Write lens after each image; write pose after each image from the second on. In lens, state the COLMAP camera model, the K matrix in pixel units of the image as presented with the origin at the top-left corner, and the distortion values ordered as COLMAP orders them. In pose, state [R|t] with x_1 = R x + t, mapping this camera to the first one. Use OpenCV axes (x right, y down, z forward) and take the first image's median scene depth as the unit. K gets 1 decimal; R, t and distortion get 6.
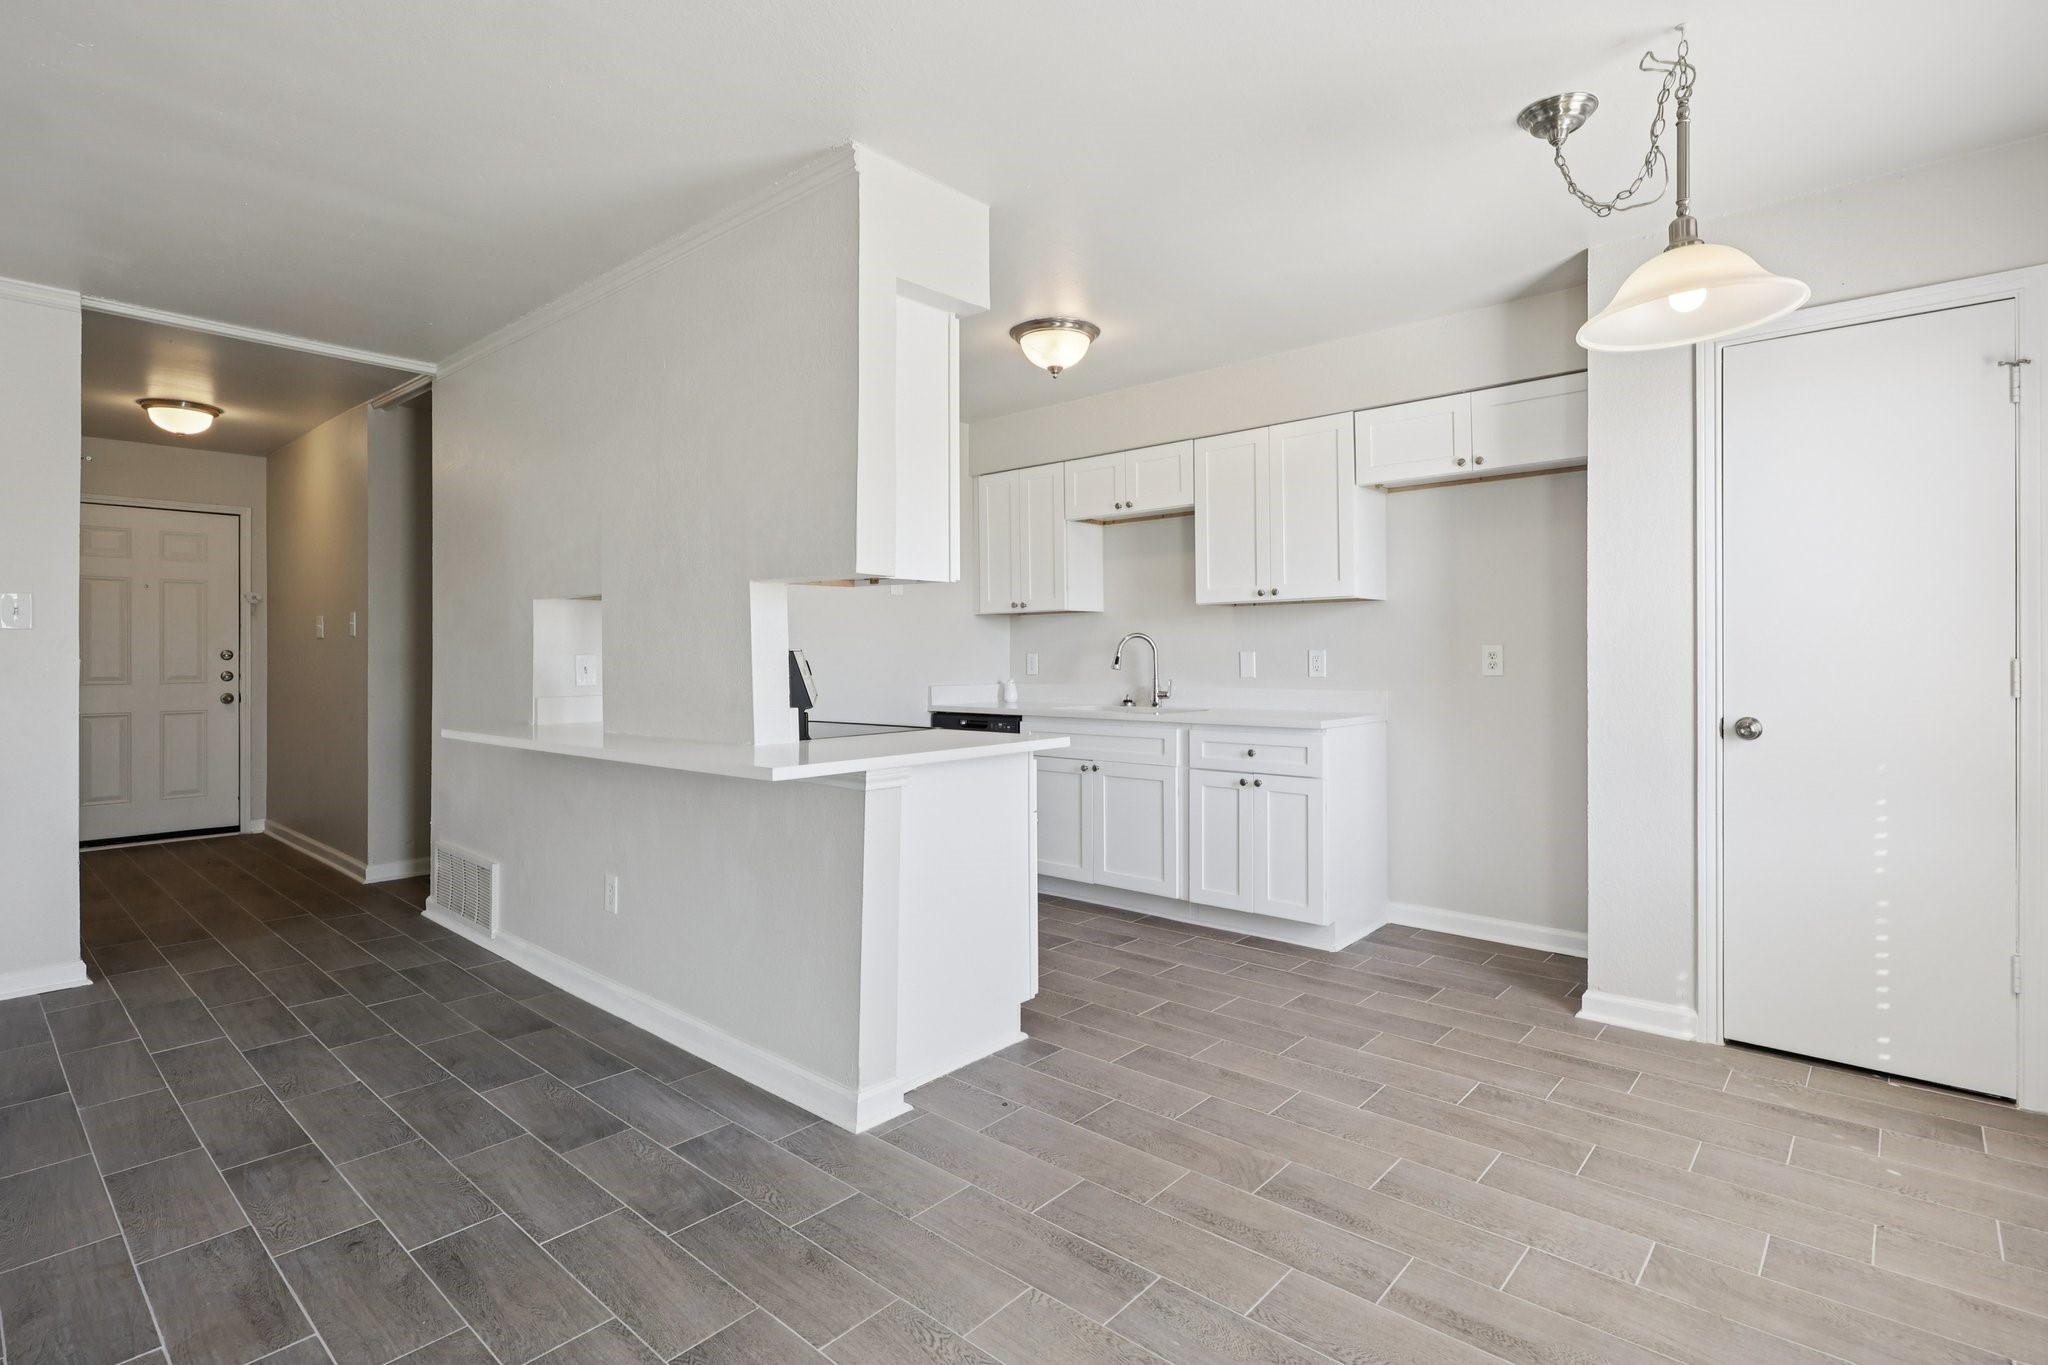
lens RADIAL K [[993.9, 0, 1039.1], [0, 993.9, 657.0], [0, 0, 1]] dist [-0.000660, 0.001469]
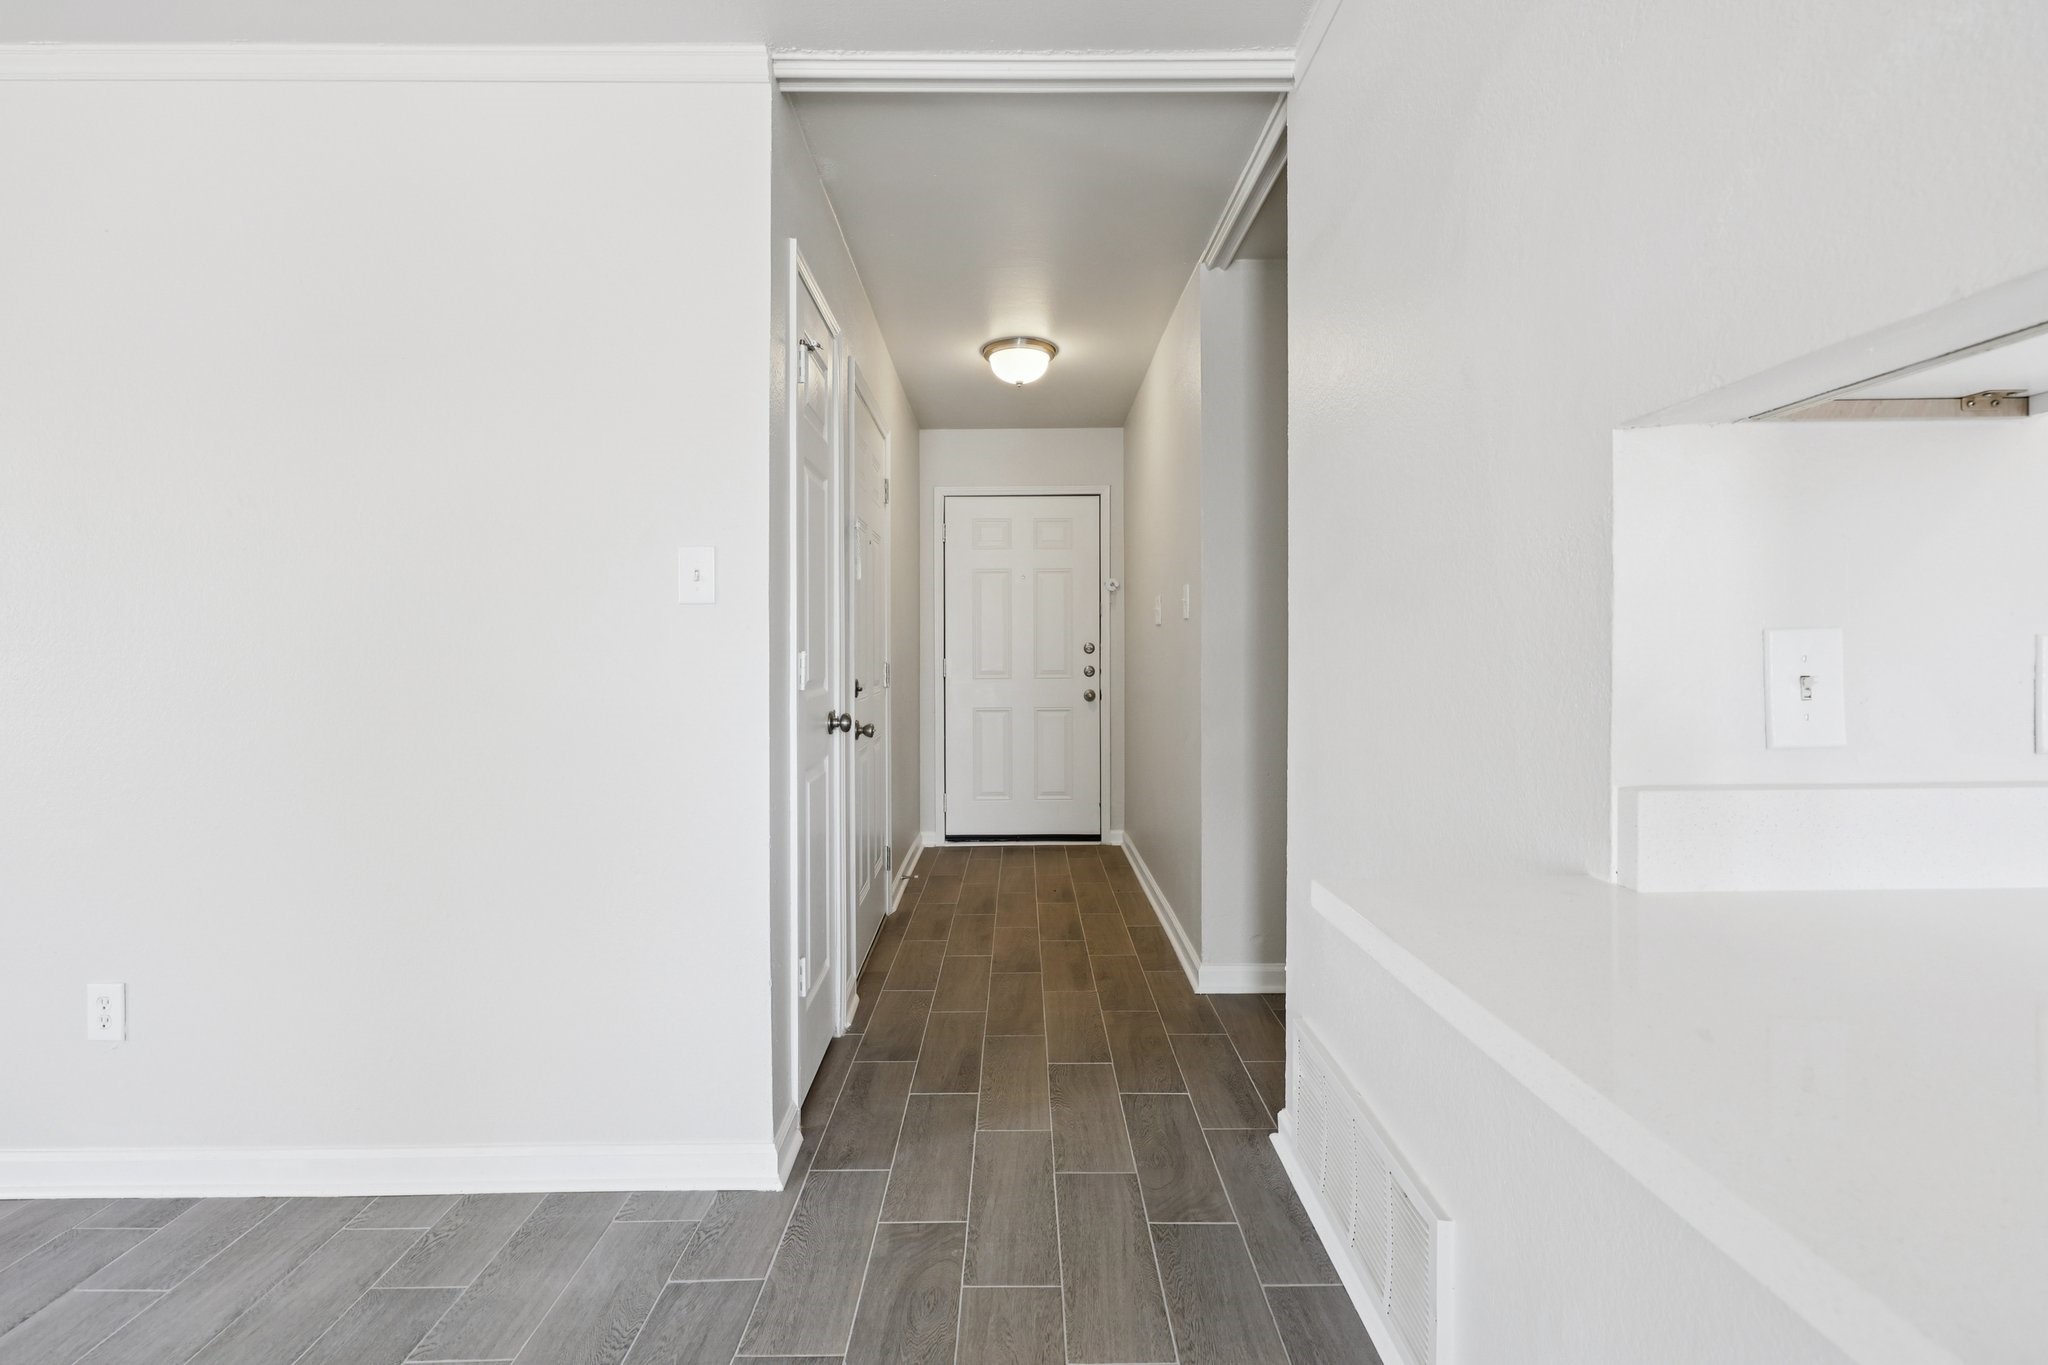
lens RADIAL K [[872.4, 0, 1023.2], [0, 872.4, 665.5], [0, 0, 1]] dist [-0.000386, 0.000776]
pose [[0.664799, 0.007478, -0.746985, -0.359124], [0.004289, 0.999895, 0.013827, 0.003315], [0.747010, -0.012396, 0.664697, 0.587632]]
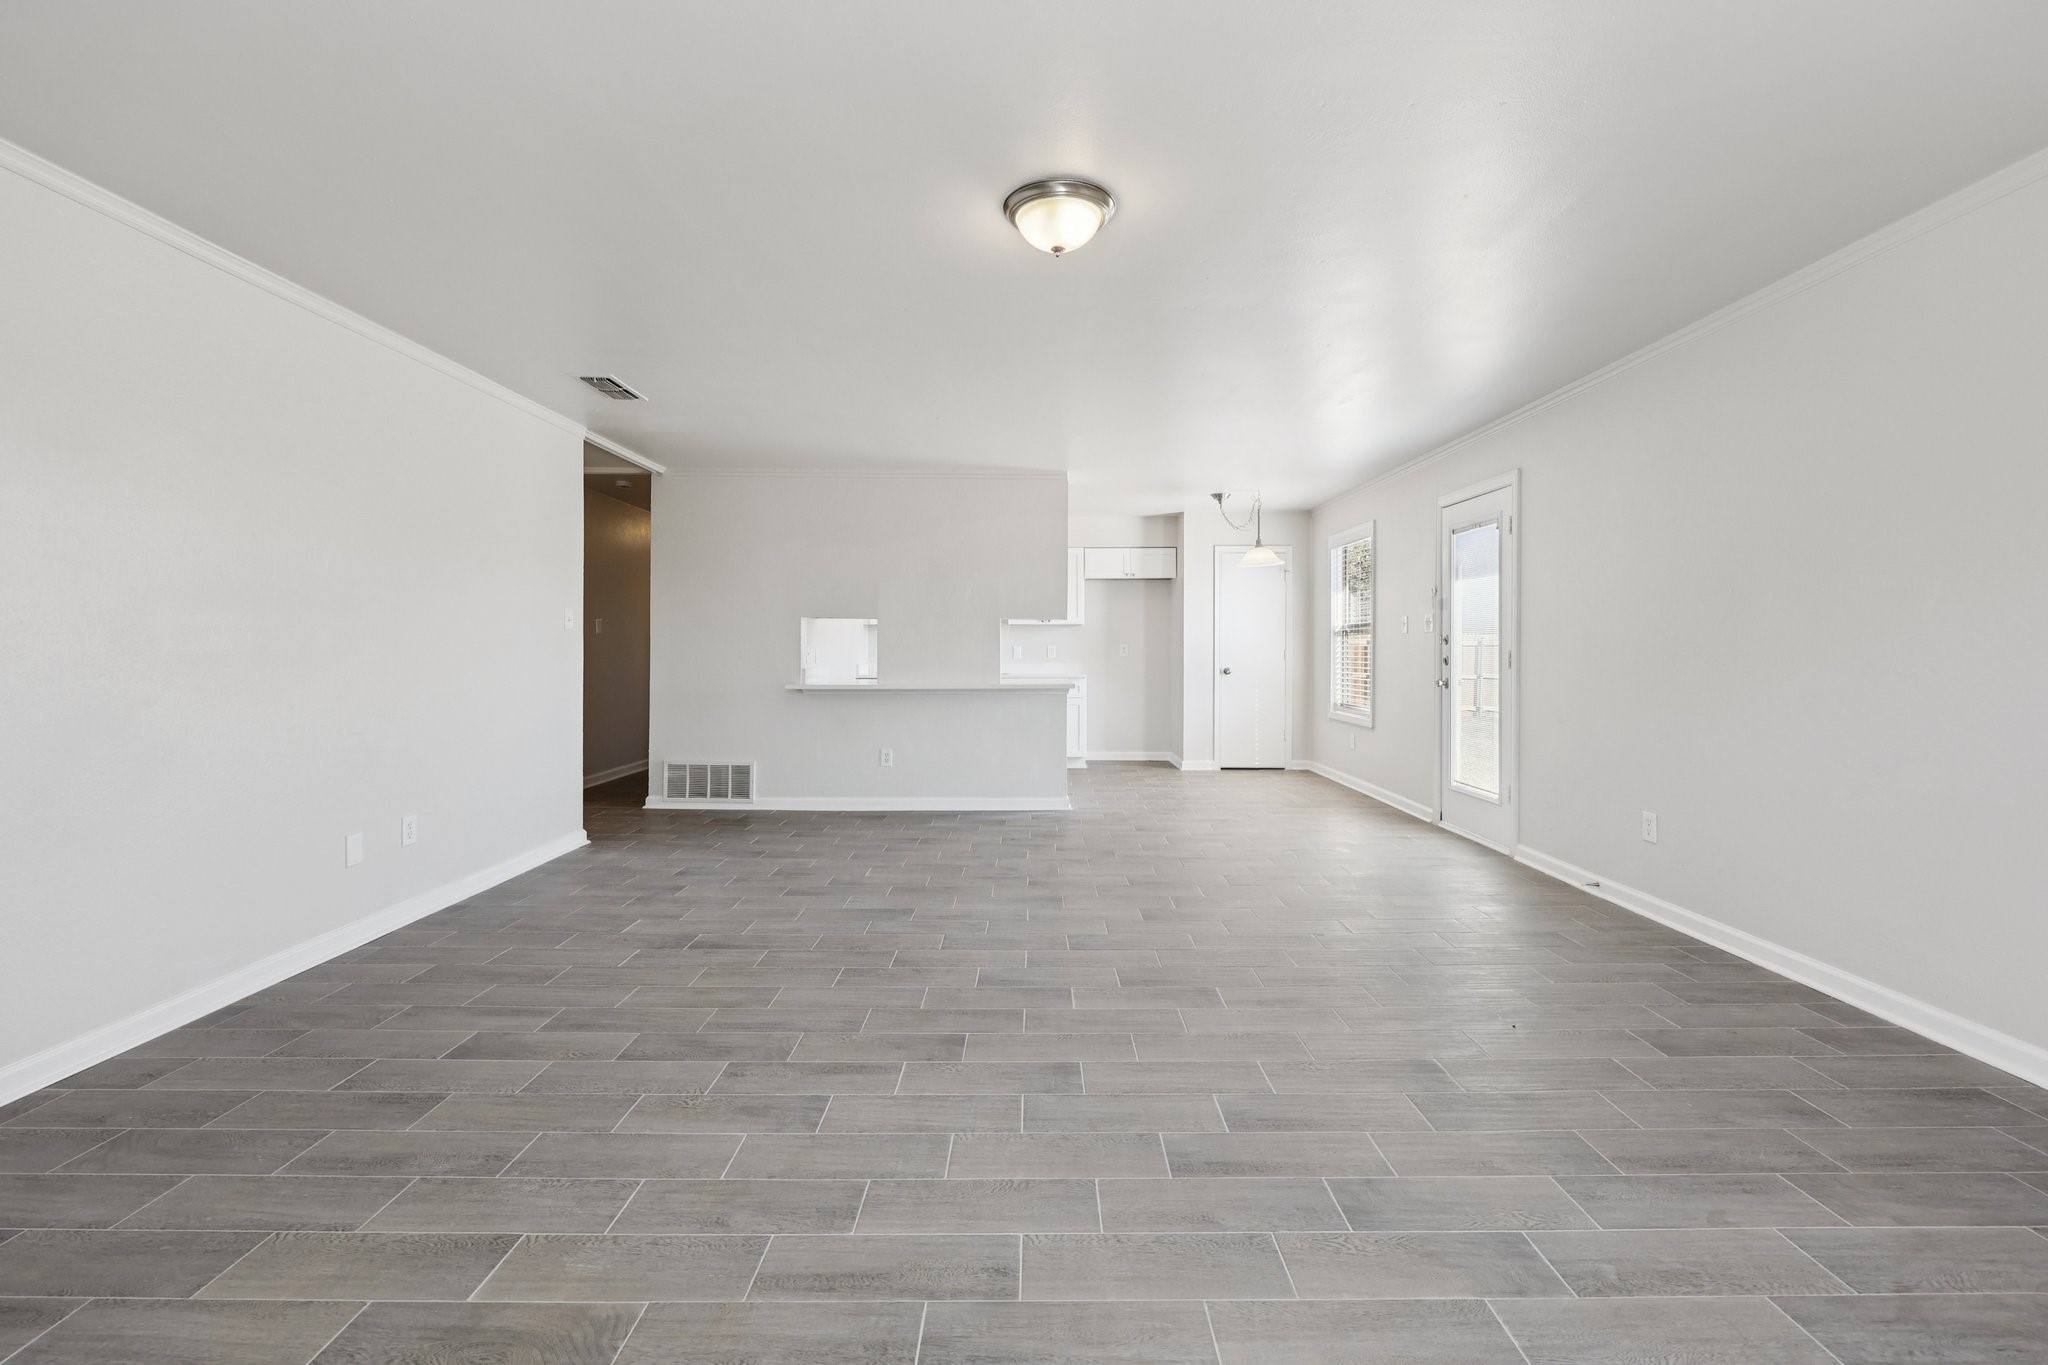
lens RADIAL K [[872.4, 0, 1035.7], [0, 872.4, 664.9], [0, 0, 1]] dist [-0.000386, 0.000776]
pose [[0.745854, -0.009979, 0.666034, -1.068184], [-0.002149, 0.999847, 0.017388, 0.001485], [-0.666105, -0.014401, 0.745719, -0.461723]]
